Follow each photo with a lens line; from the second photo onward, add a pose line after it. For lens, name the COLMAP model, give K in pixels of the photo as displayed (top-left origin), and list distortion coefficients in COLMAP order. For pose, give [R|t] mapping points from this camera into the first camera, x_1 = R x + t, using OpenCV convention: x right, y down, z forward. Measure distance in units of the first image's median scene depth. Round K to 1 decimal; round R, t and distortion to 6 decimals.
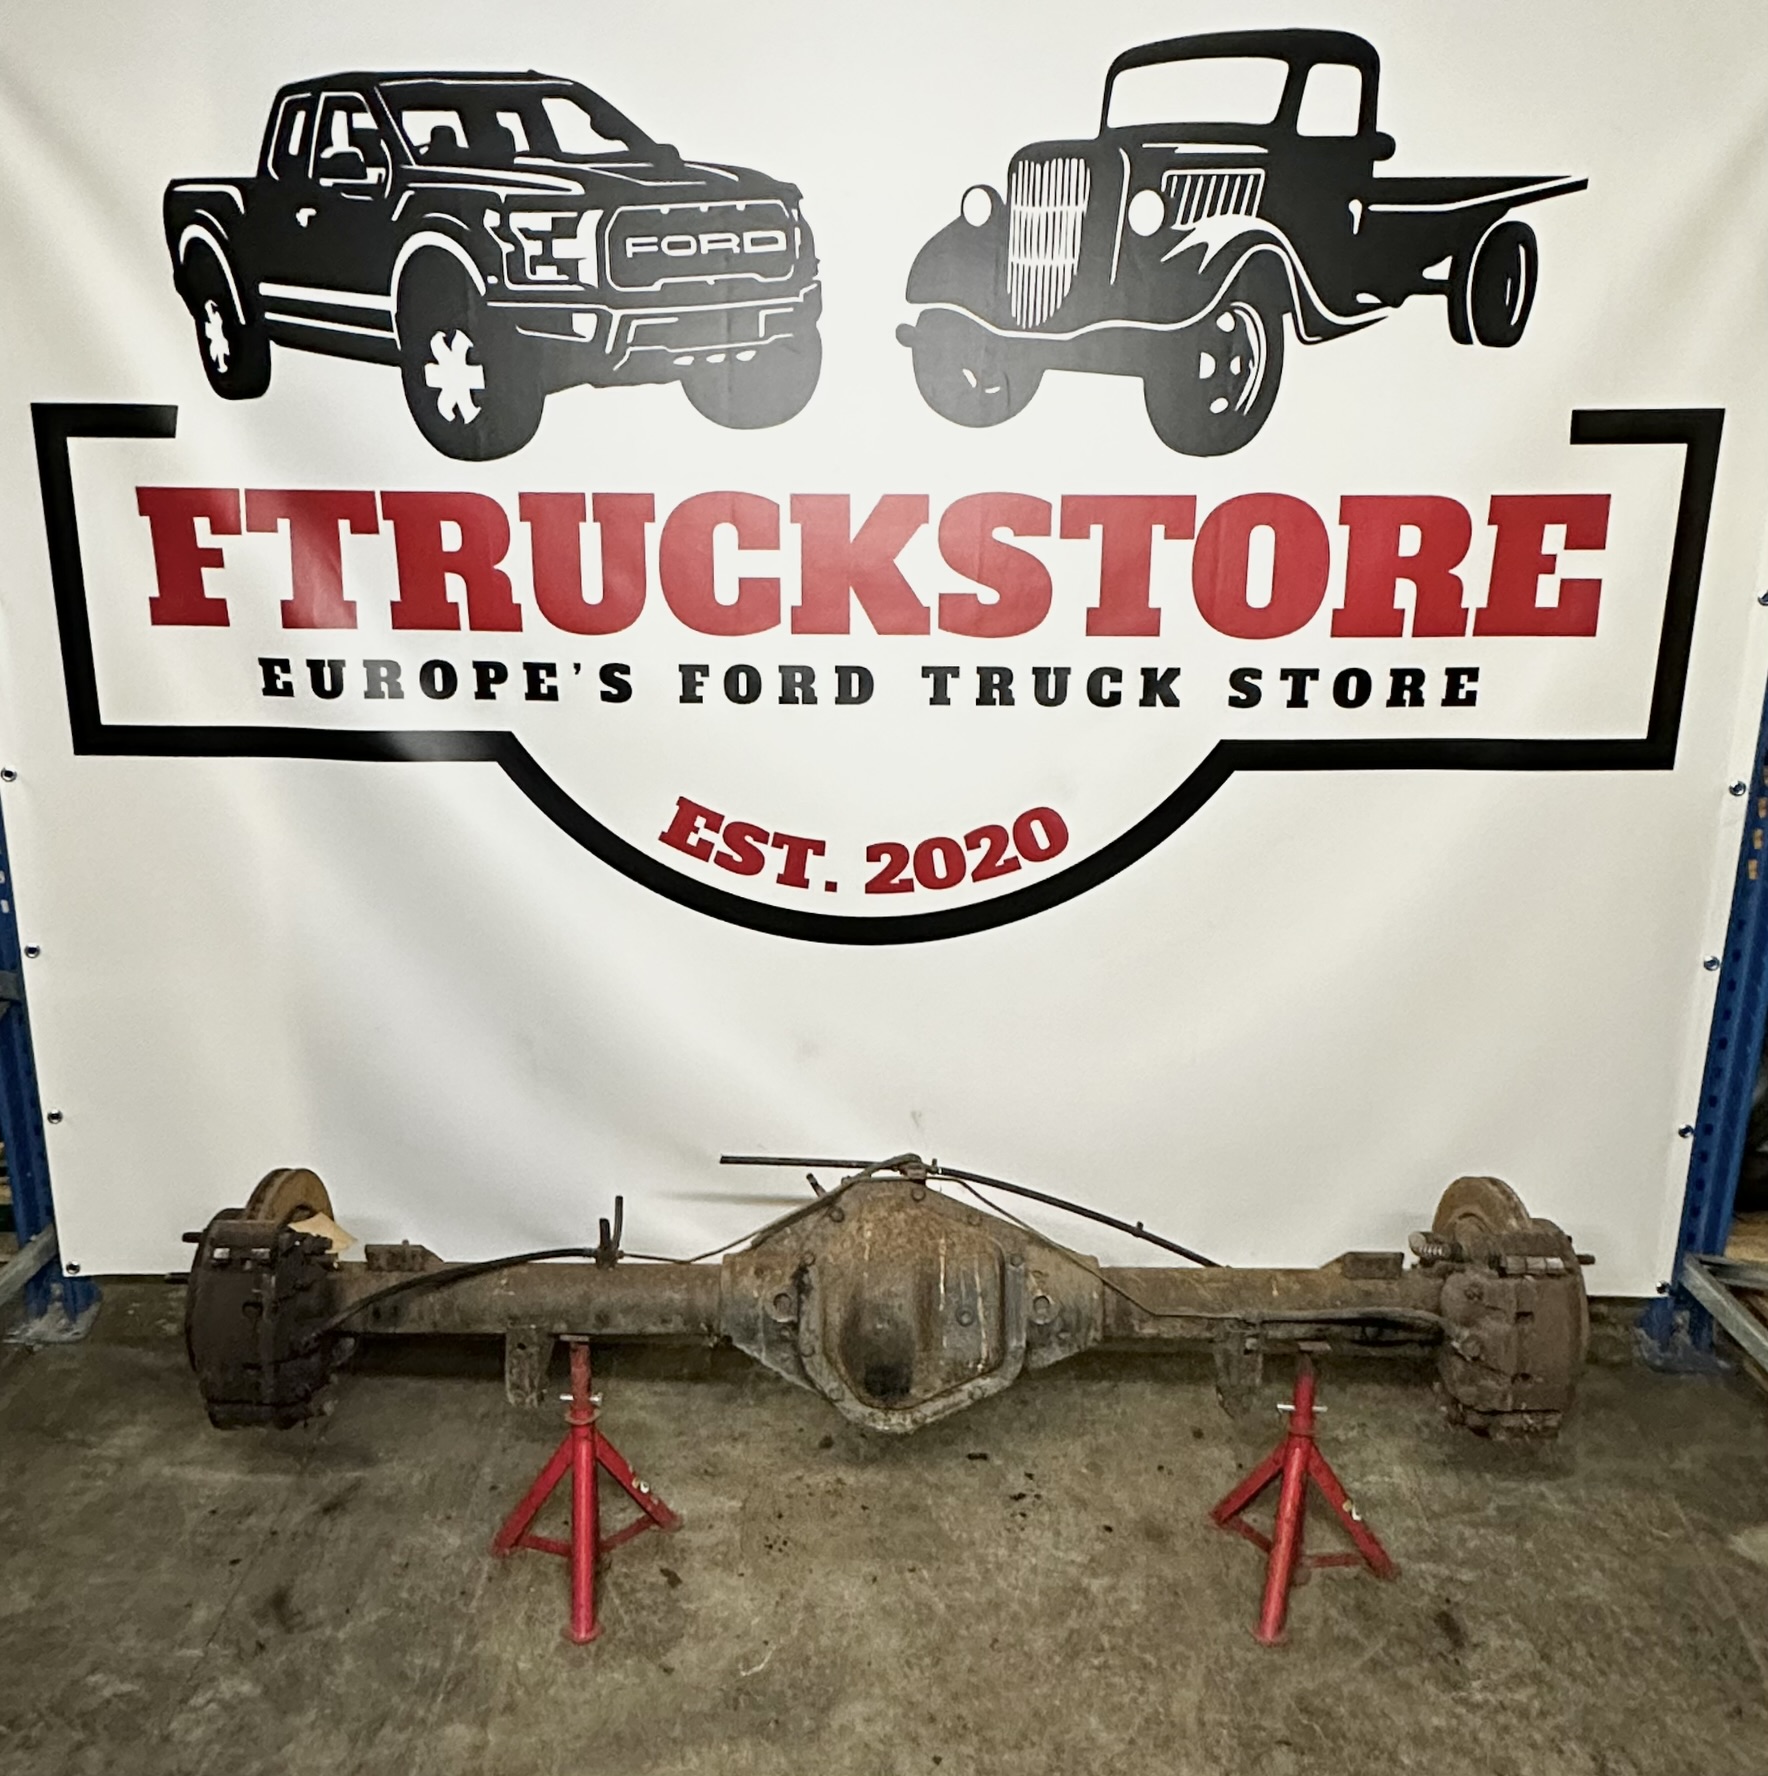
lens RADIAL K [[2040.6, 0, 841.7], [0, 2040.6, 819.2], [0, 0, 1]] dist [0.011488, -0.029663]
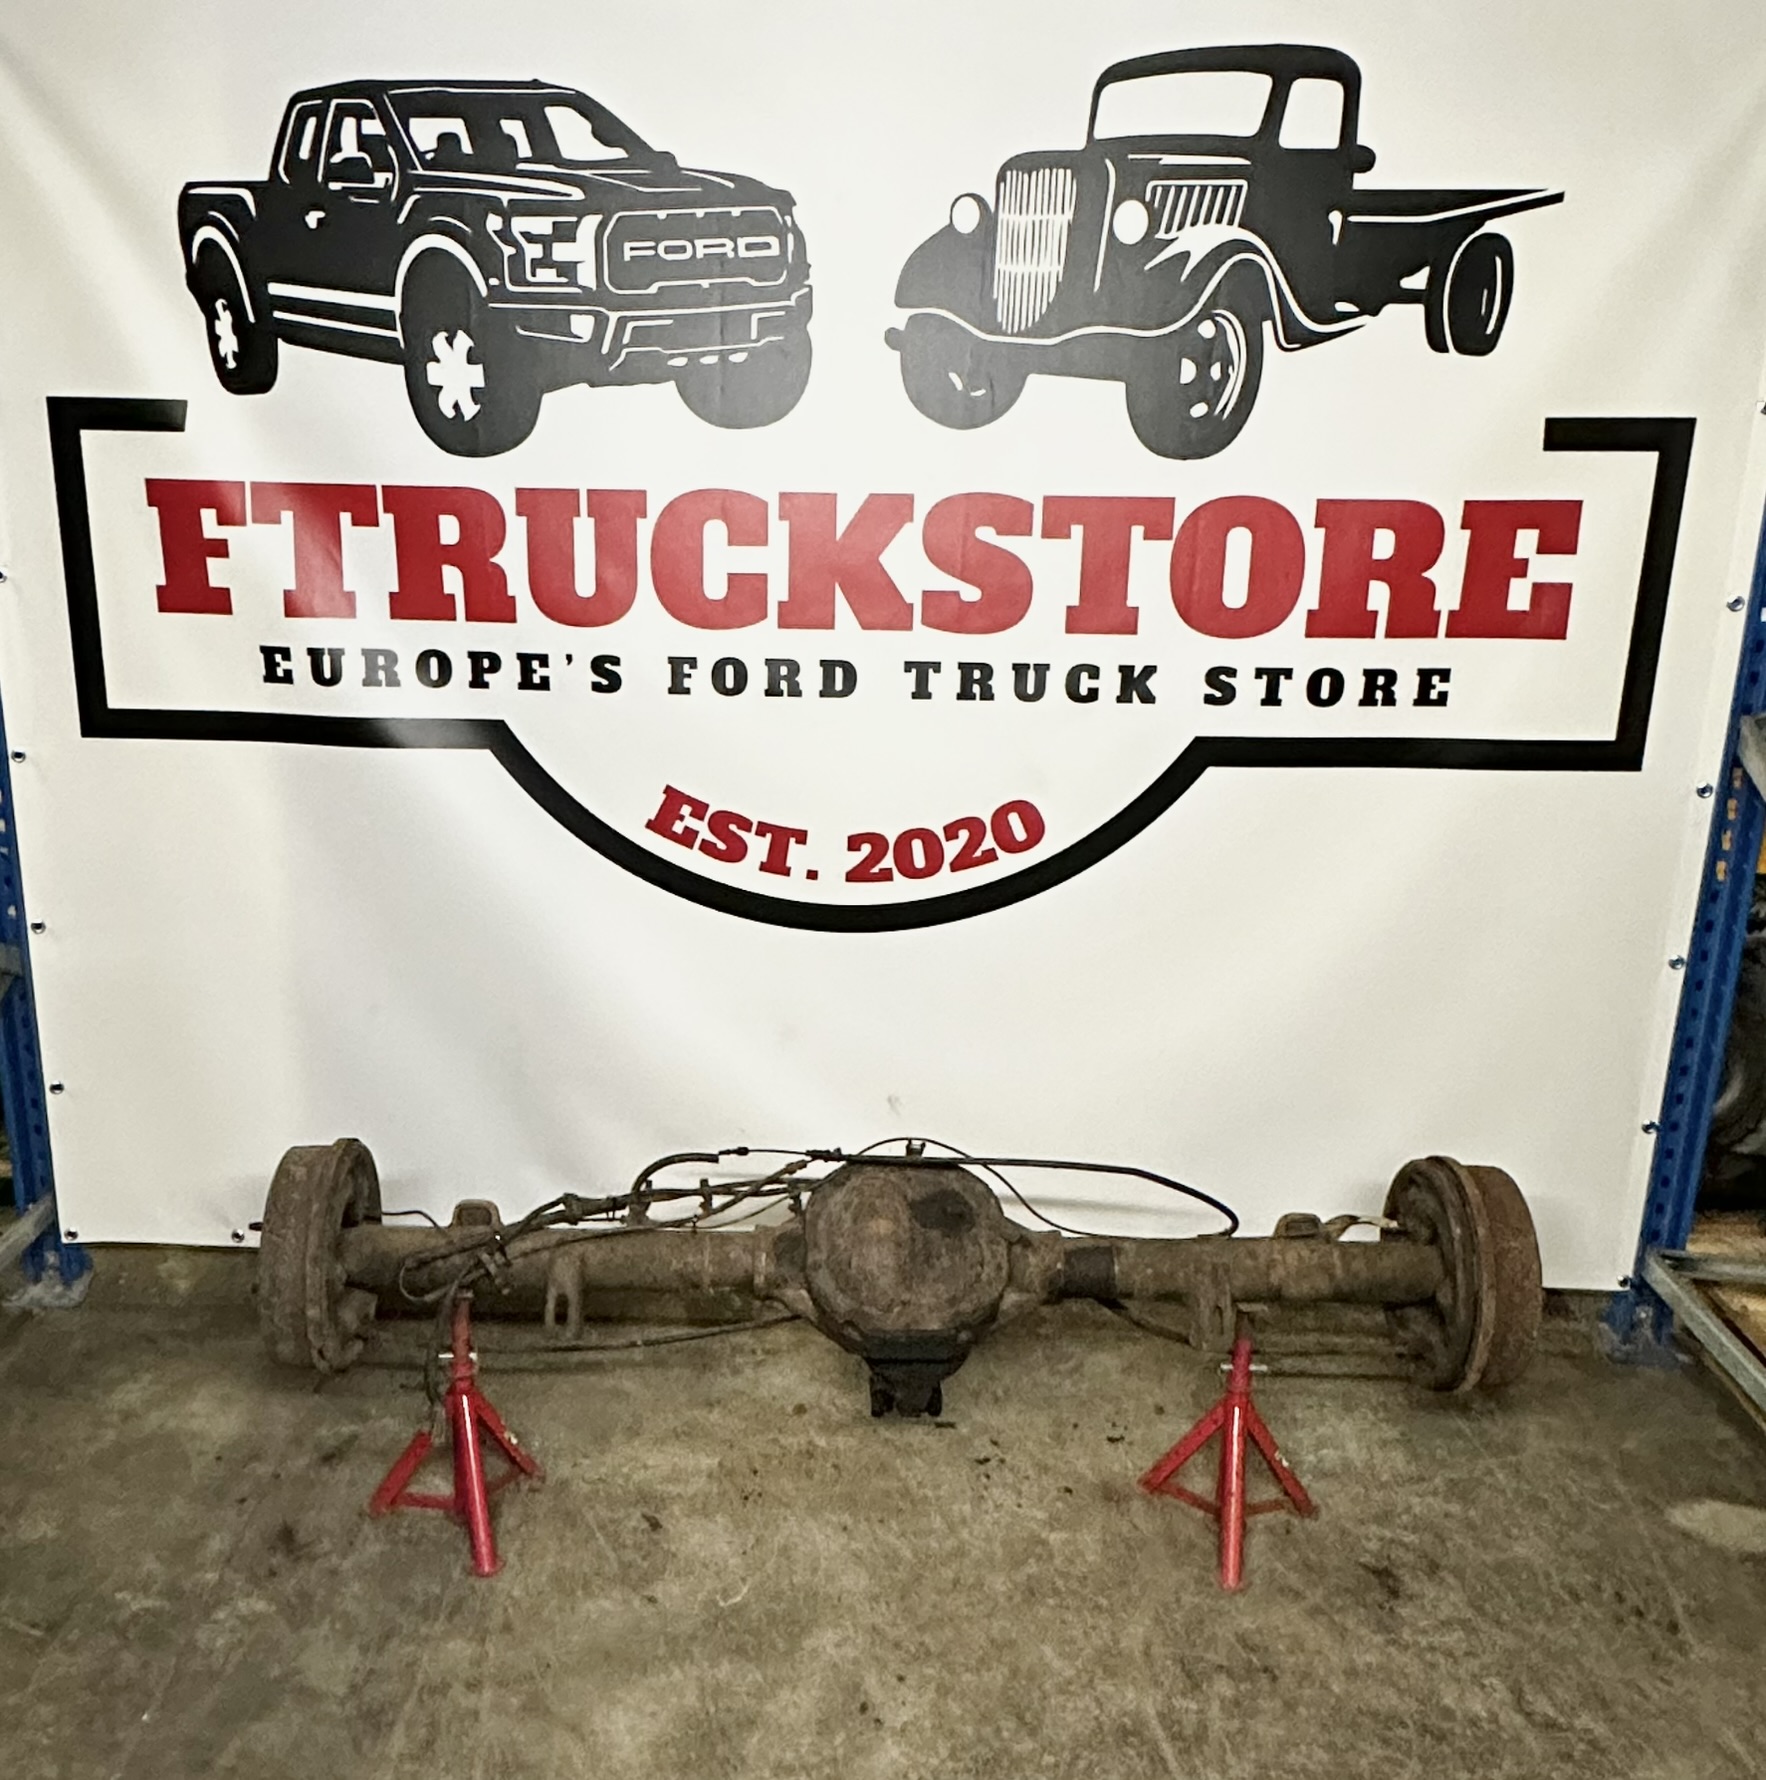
lens RADIAL K [[2642.8, 0, 721.5], [0, 2642.8, 928.6], [0, 0, 1]] dist [0.010832, -0.007466]
pose [[0.999445, 0.014658, -0.029918, -0.011084], [-0.013316, 0.998917, 0.044585, 0.001404], [0.030540, -0.044162, 0.998557, -0.341718]]
